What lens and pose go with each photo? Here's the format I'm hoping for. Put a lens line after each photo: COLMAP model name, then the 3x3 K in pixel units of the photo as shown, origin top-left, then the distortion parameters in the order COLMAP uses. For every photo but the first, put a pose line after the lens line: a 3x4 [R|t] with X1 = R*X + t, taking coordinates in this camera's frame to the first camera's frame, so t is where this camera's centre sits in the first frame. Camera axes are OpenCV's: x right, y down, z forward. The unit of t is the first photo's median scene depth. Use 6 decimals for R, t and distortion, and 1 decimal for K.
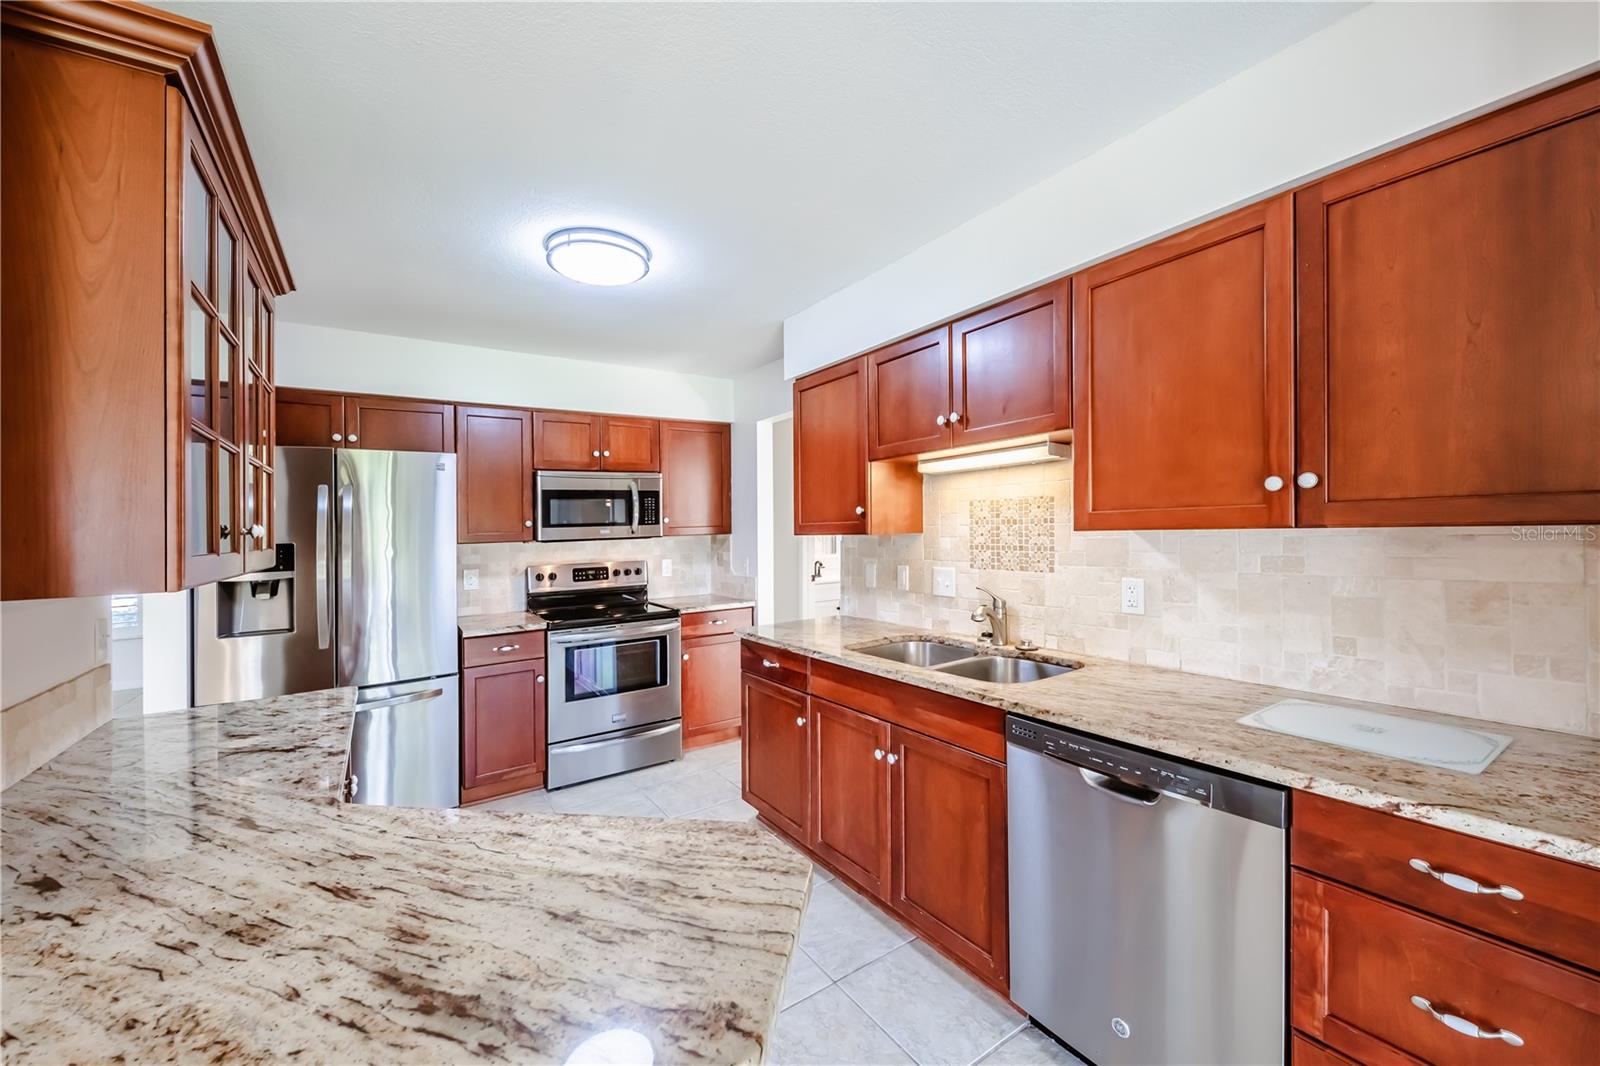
lens RADIAL K [[616.1, 0, 800.7], [0, 616.1, 523.7], [0, 0, 1]] dist [0.016324, -0.007498]
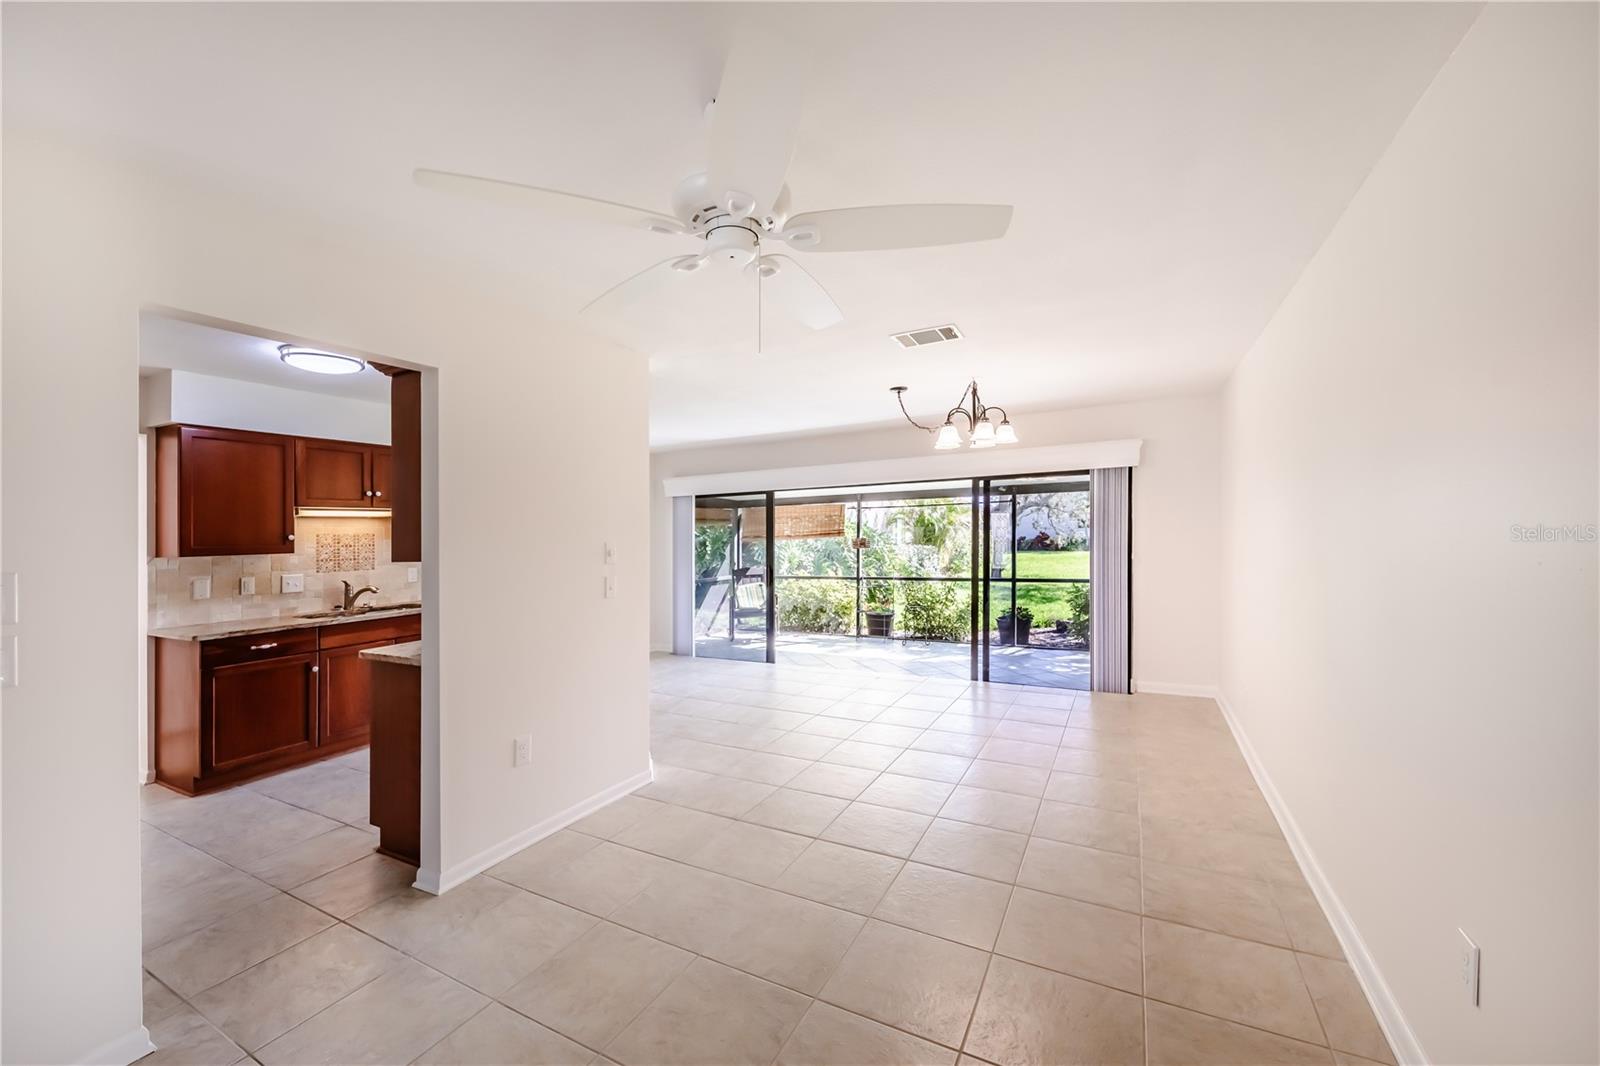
lens RADIAL K [[614.9, 0, 804.9], [0, 614.9, 538.2], [0, 0, 1]] dist [0.015868, -0.008288]
pose [[-0.466941, 0.034352, 0.883621, -1.858944], [0.034452, 0.999193, -0.020639, 0.056110], [-0.883617, 0.020805, -0.467748, 0.580542]]
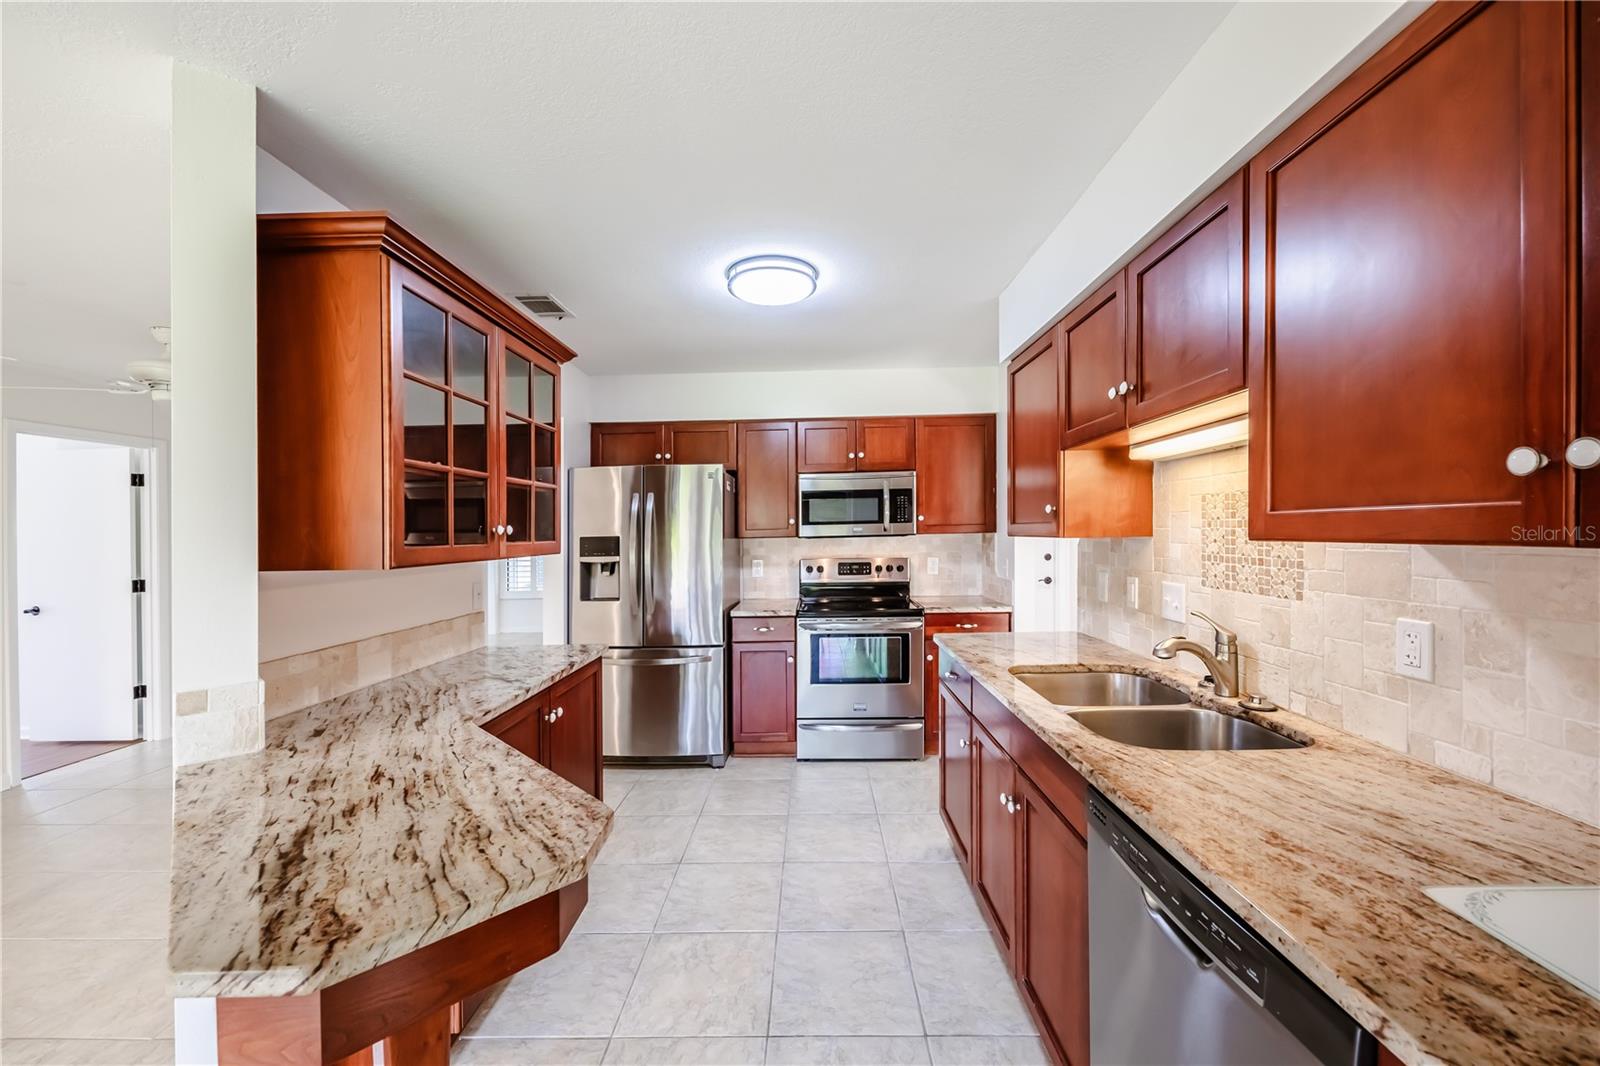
lens RADIAL K [[616.1, 0, 800.7], [0, 616.1, 523.7], [0, 0, 1]] dist [0.016324, -0.007498]
pose [[0.816583, 0.005377, -0.577203, 0.301043], [0.000173, 0.999954, 0.009559, -0.009204], [0.577228, -0.007905, 0.816545, 0.116508]]
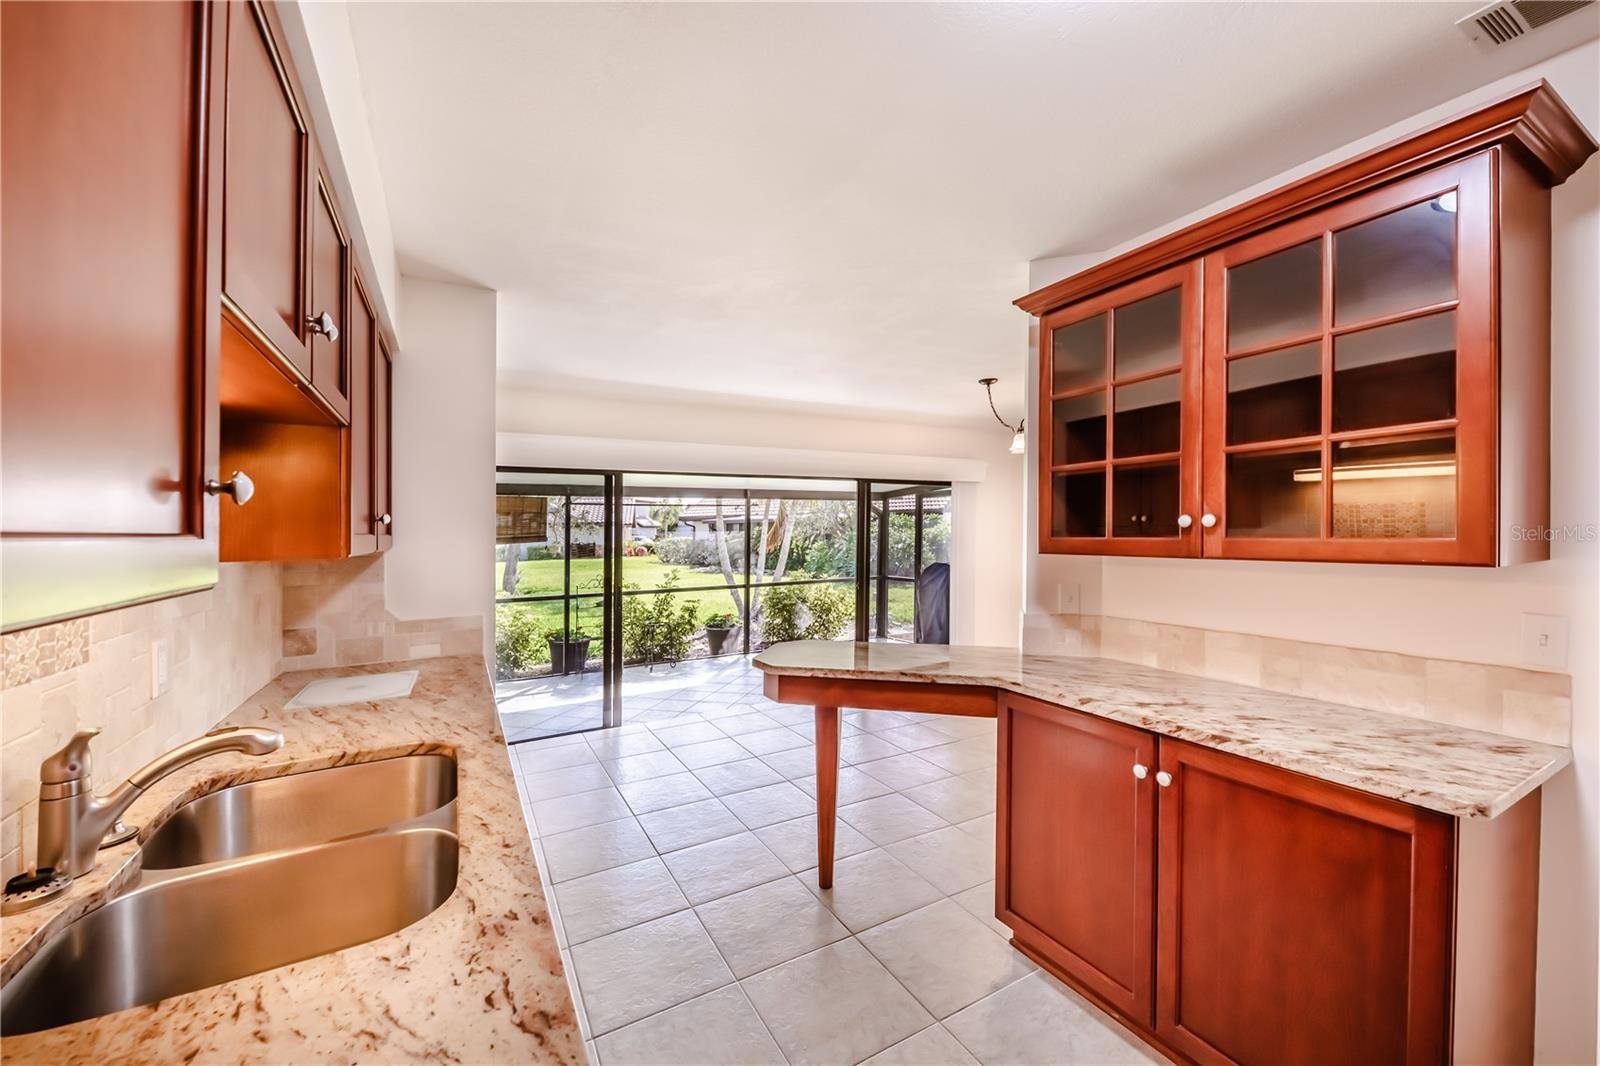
lens RADIAL K [[614.9, 0, 804.9], [0, 614.9, 538.2], [0, 0, 1]] dist [0.015868, -0.008288]
pose [[-0.995812, 0.040279, 0.082079, -0.148572], [0.040510, 0.999178, 0.001143, 0.007392], [-0.081966, 0.004463, -0.996625, 1.205596]]
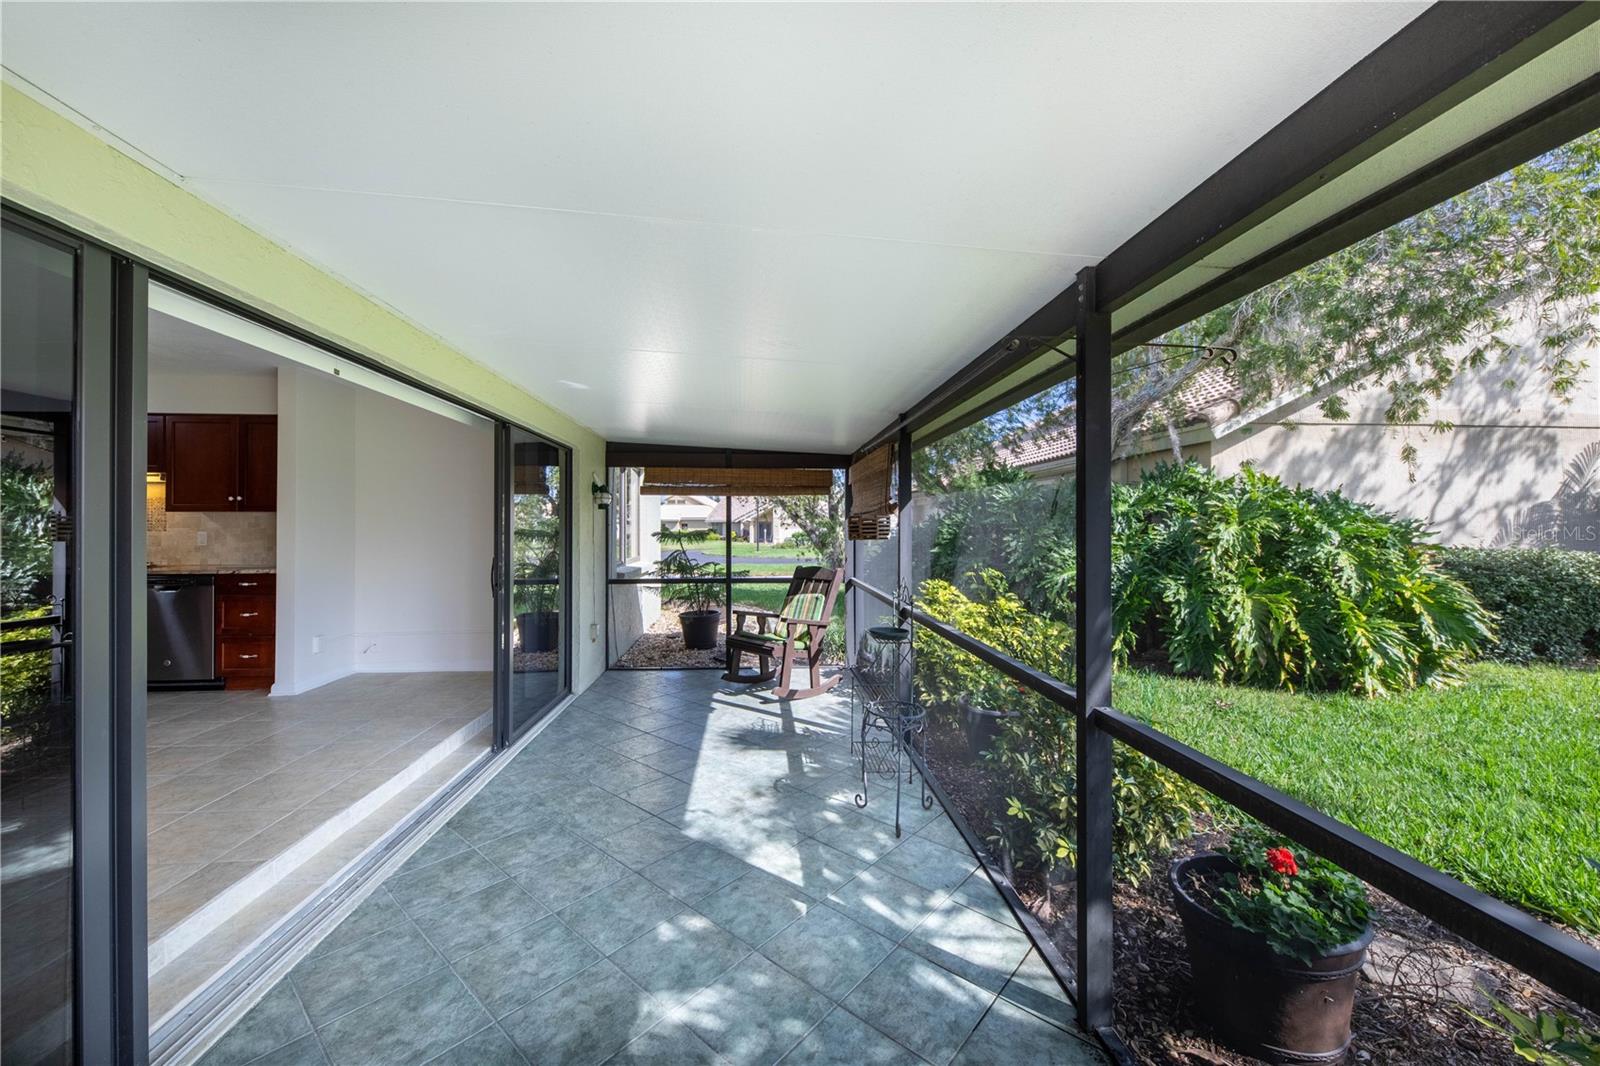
lens RADIAL K [[616.1, 0, 800.7], [0, 616.1, 523.7], [0, 0, 1]] dist [0.016324, -0.007498]
pose [[0.502560, 0.009261, 0.864493, -0.340099], [-0.008494, 0.999947, -0.005774, 0.035931], [-0.864501, -0.004441, 0.502612, -1.860255]]
